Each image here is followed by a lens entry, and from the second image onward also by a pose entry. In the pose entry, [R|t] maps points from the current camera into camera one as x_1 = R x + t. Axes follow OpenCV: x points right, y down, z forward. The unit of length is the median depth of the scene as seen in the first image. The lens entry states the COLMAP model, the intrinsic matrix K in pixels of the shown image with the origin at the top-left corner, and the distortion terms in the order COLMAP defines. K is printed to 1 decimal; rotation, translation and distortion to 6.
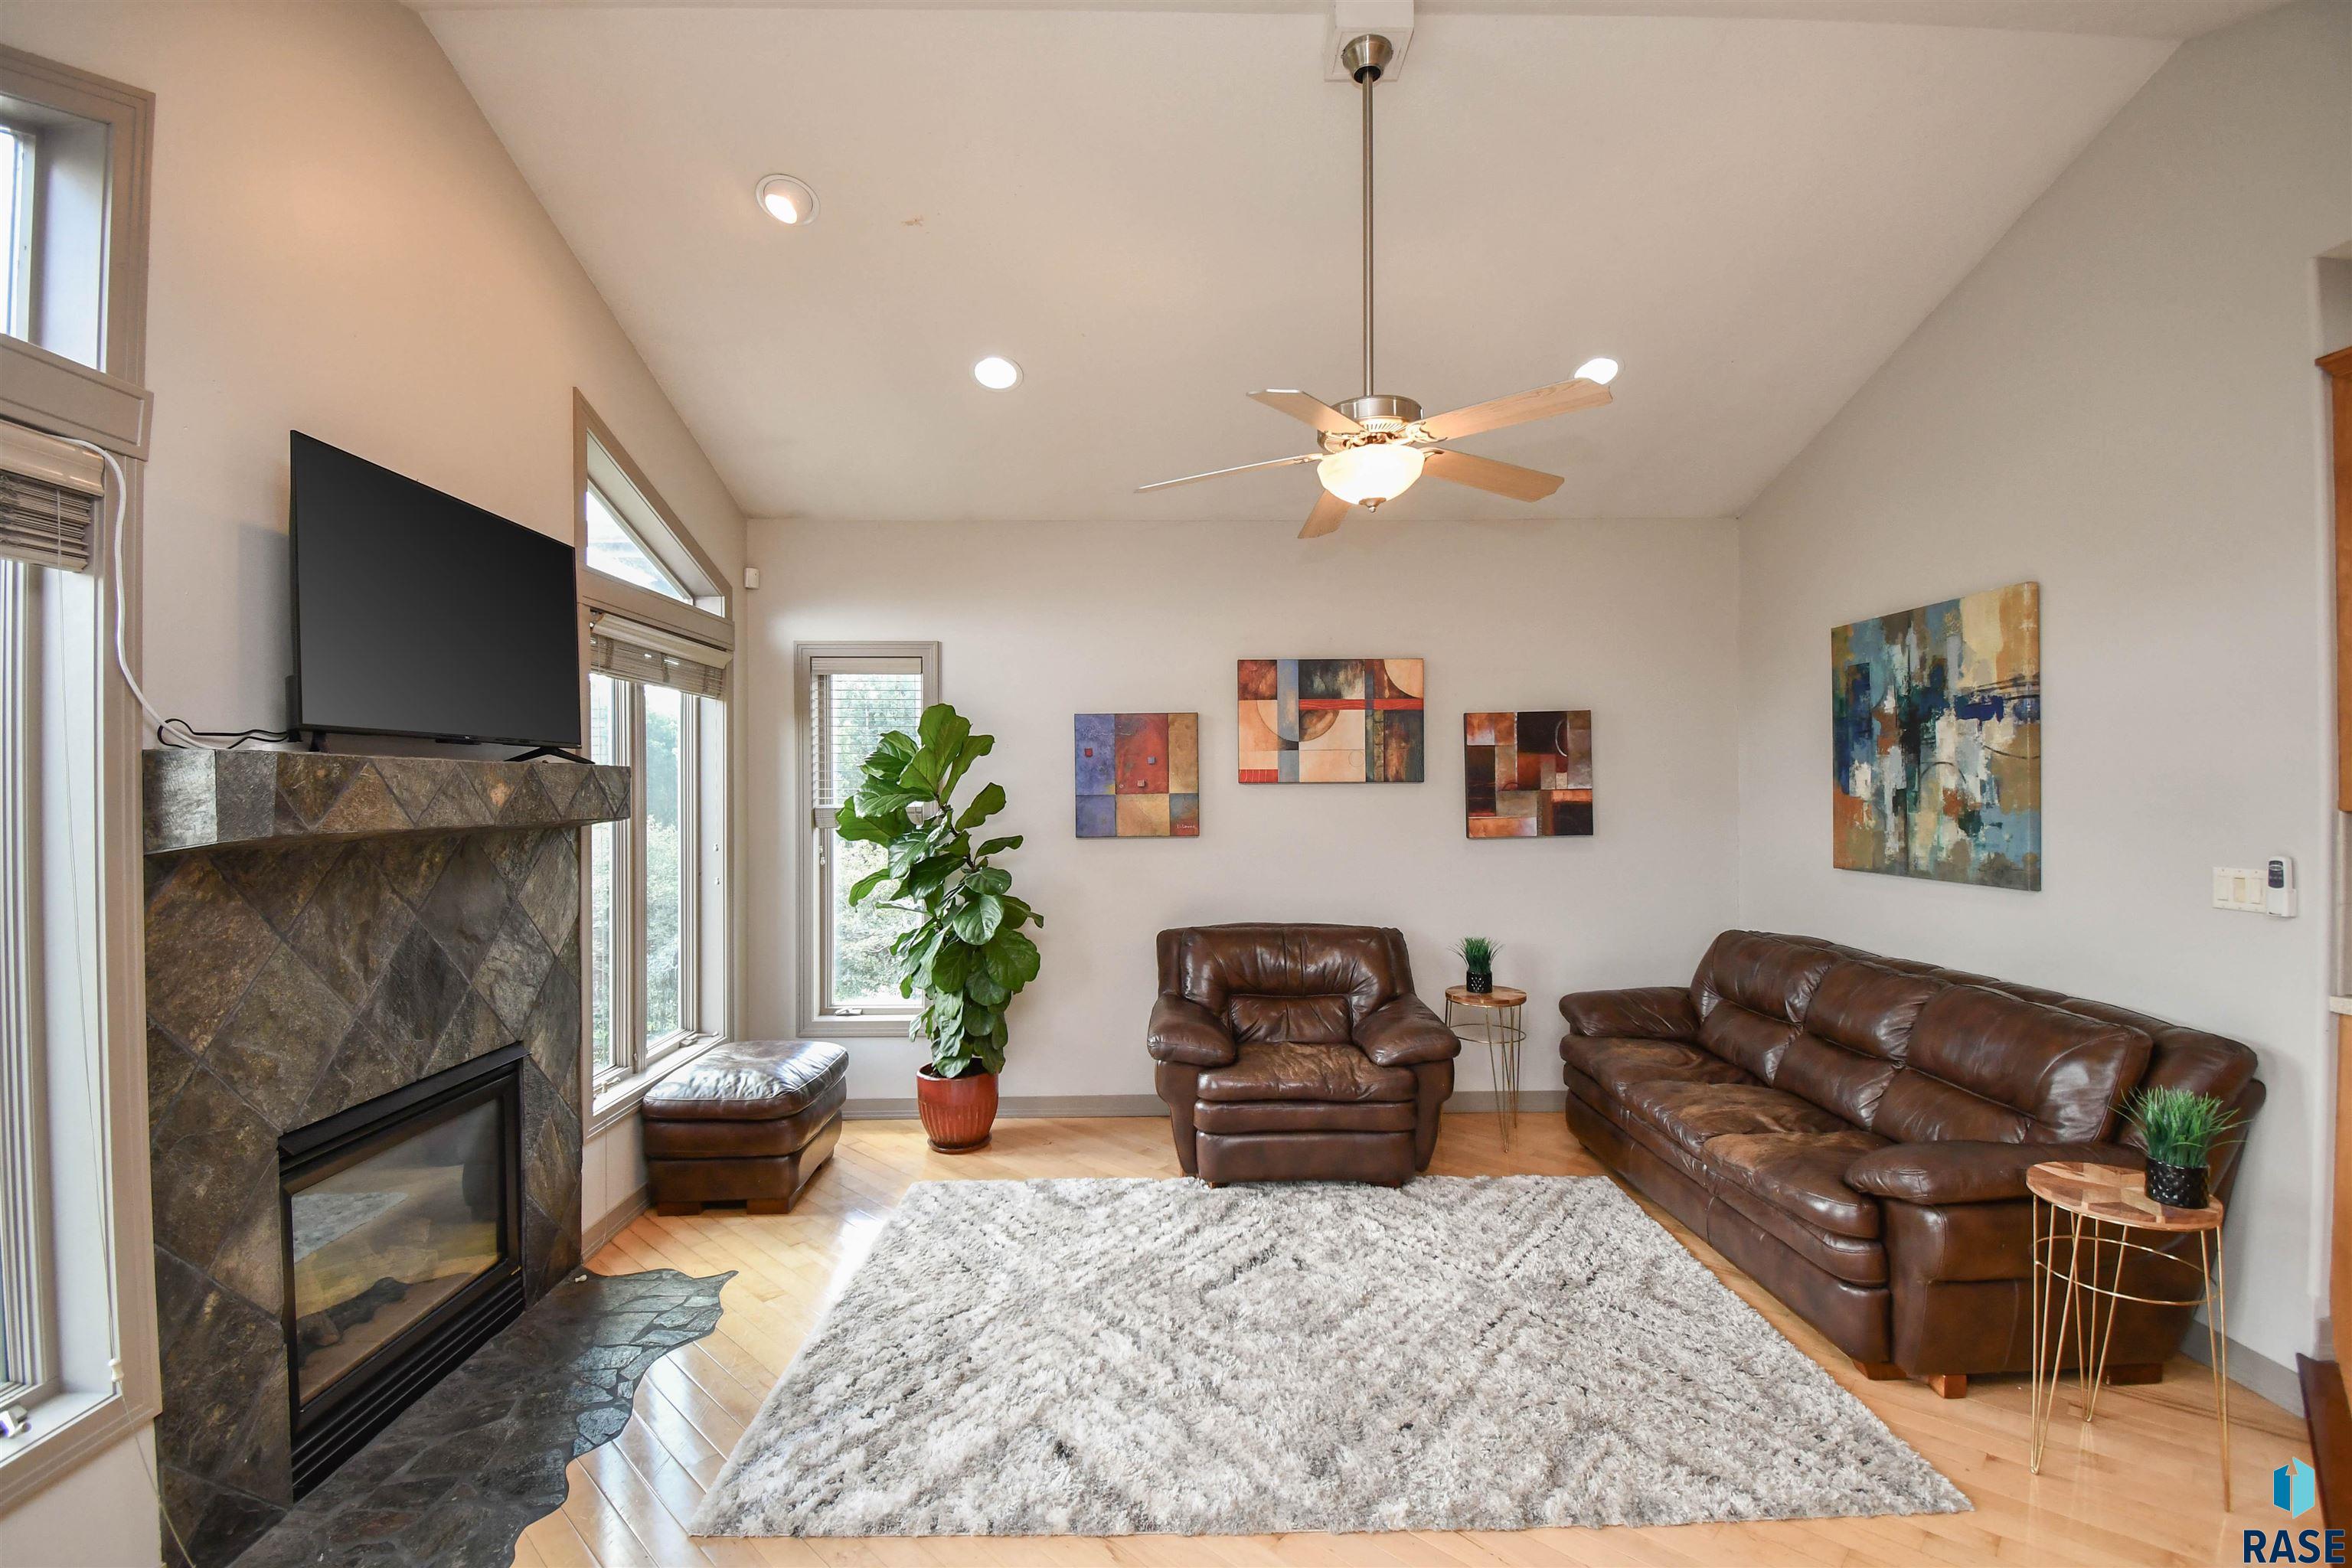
lens RADIAL K [[1063.1, 0, 1172.8], [0, 1063.1, 782.6], [0, 0, 1]] dist [0.008062, -0.018575]
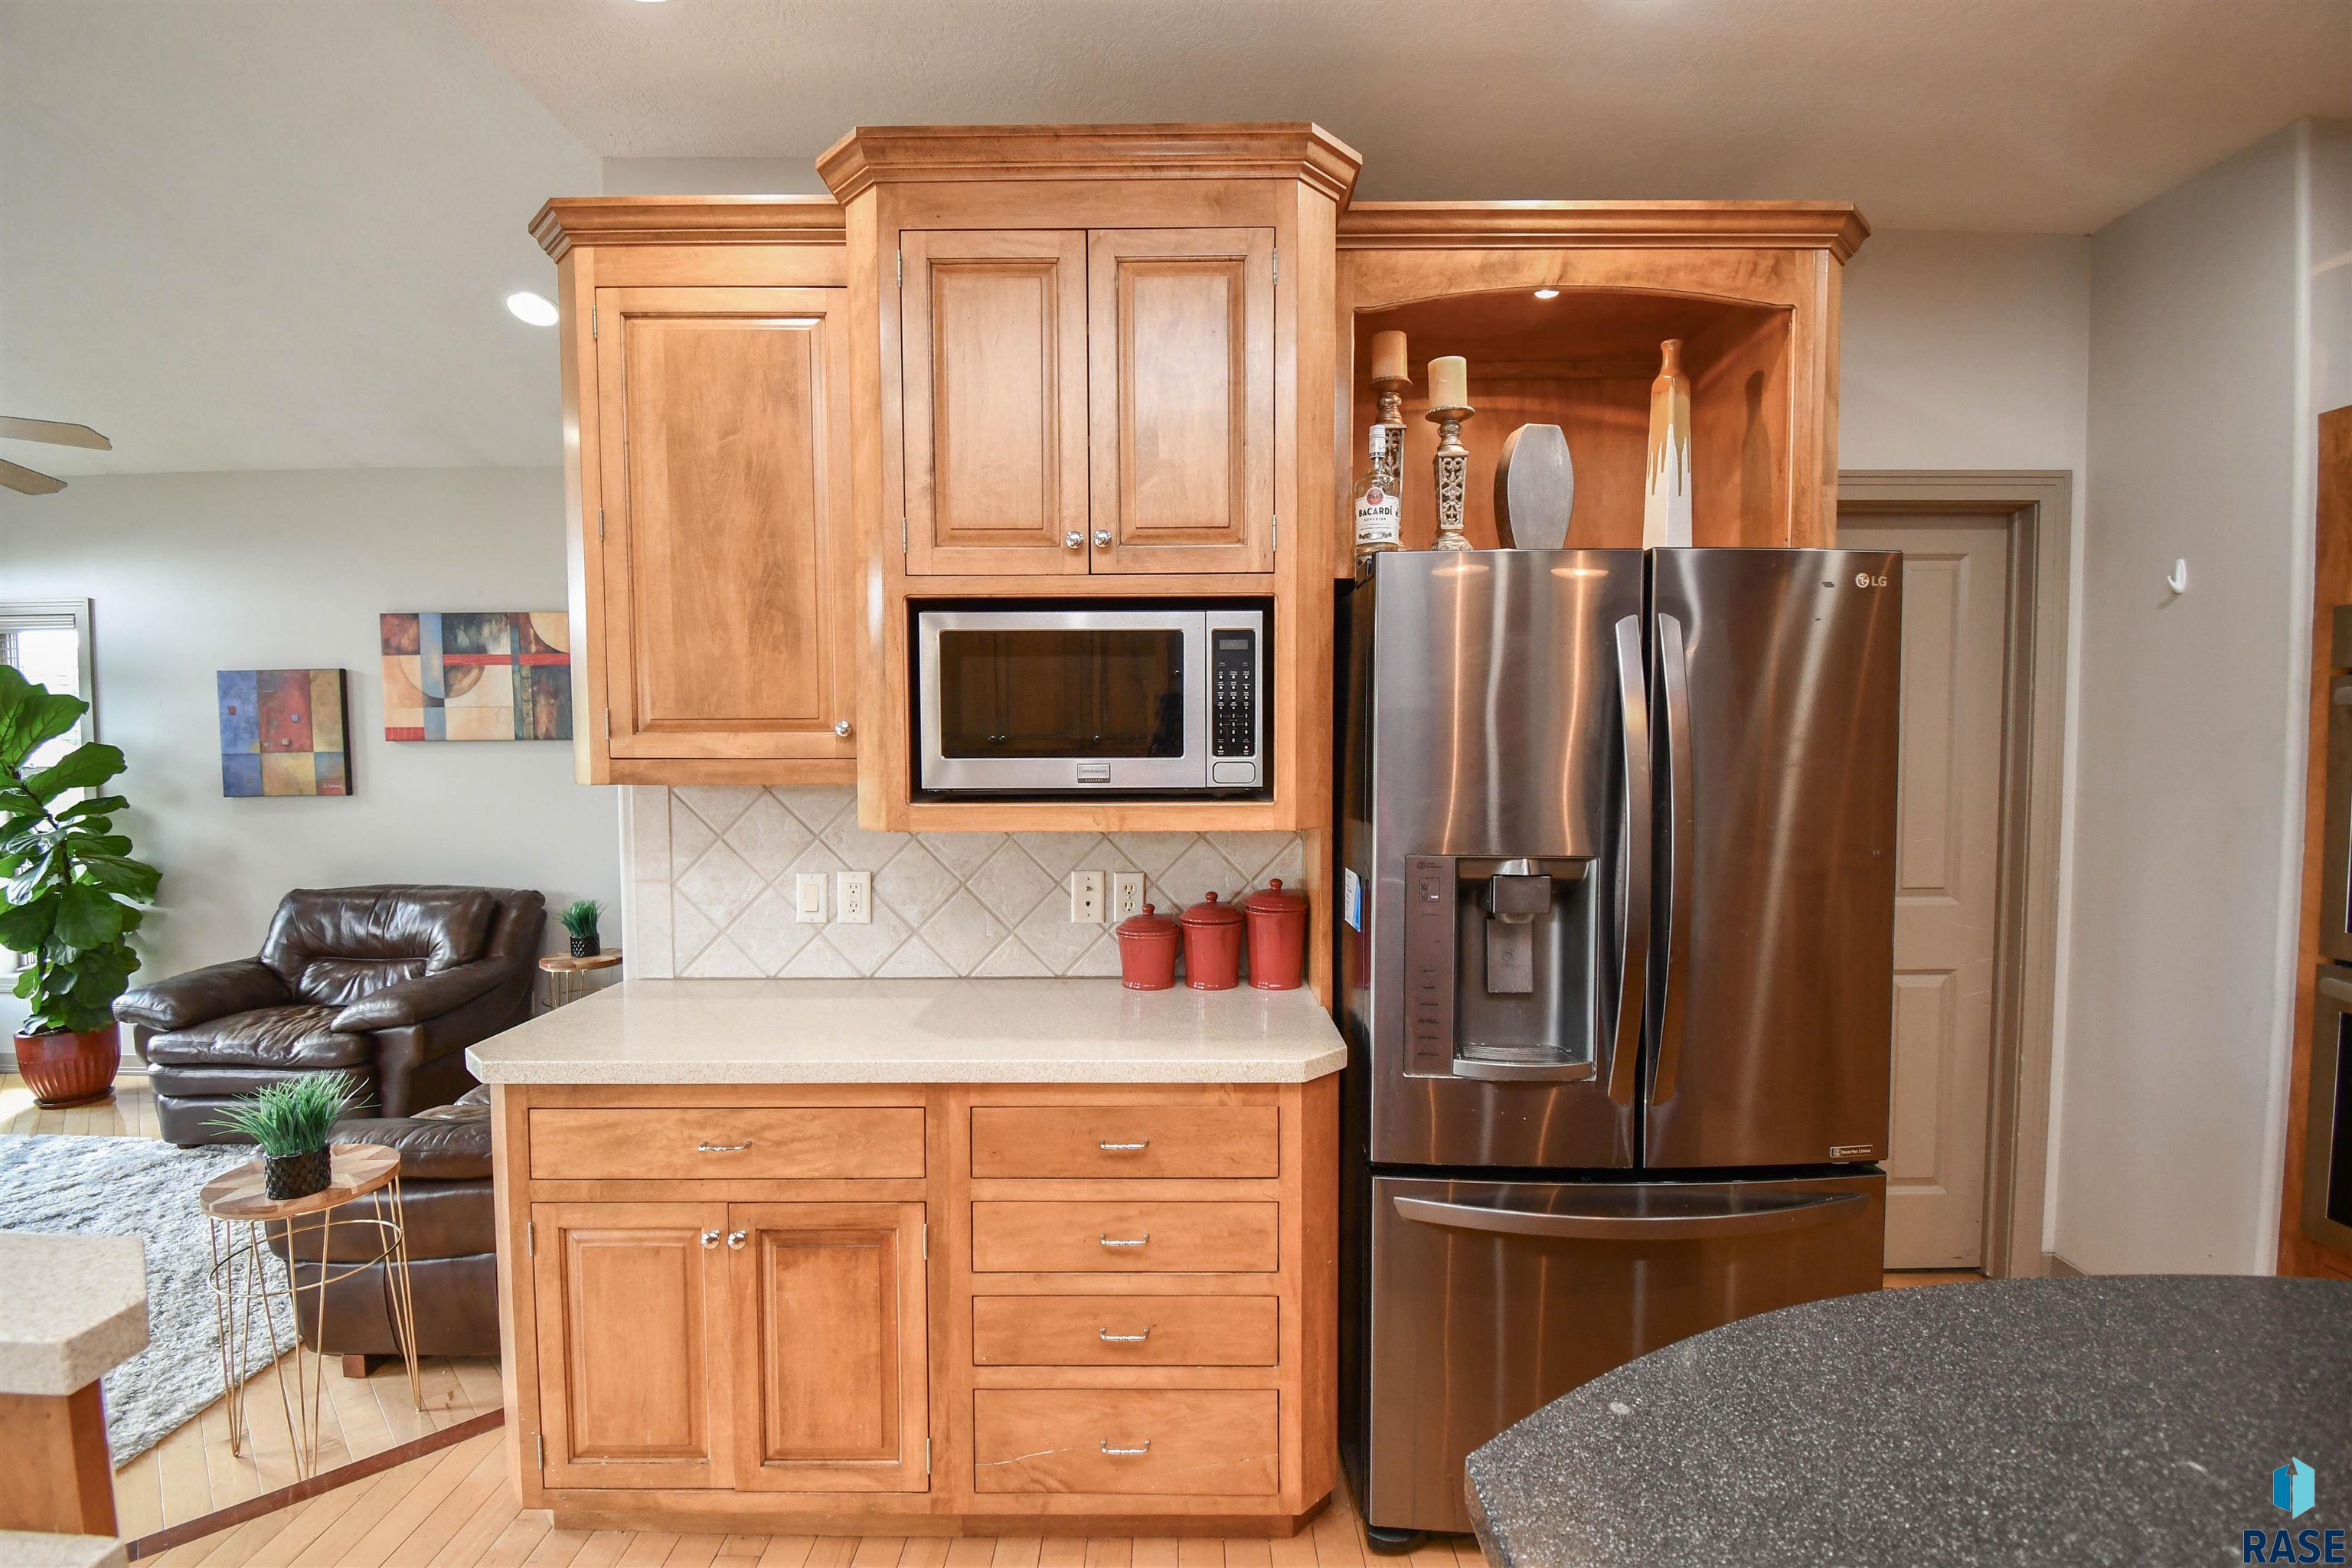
lens RADIAL K [[1063.1, 0, 1177.6], [0, 1063.1, 794.6], [0, 0, 1]] dist [0.008062, -0.018575]
pose [[0.999869, 0.000053, -0.016155, 0.801990], [0.000700, 0.998914, 0.046589, 0.004535], [0.016140, -0.046594, 0.998783, 0.040475]]
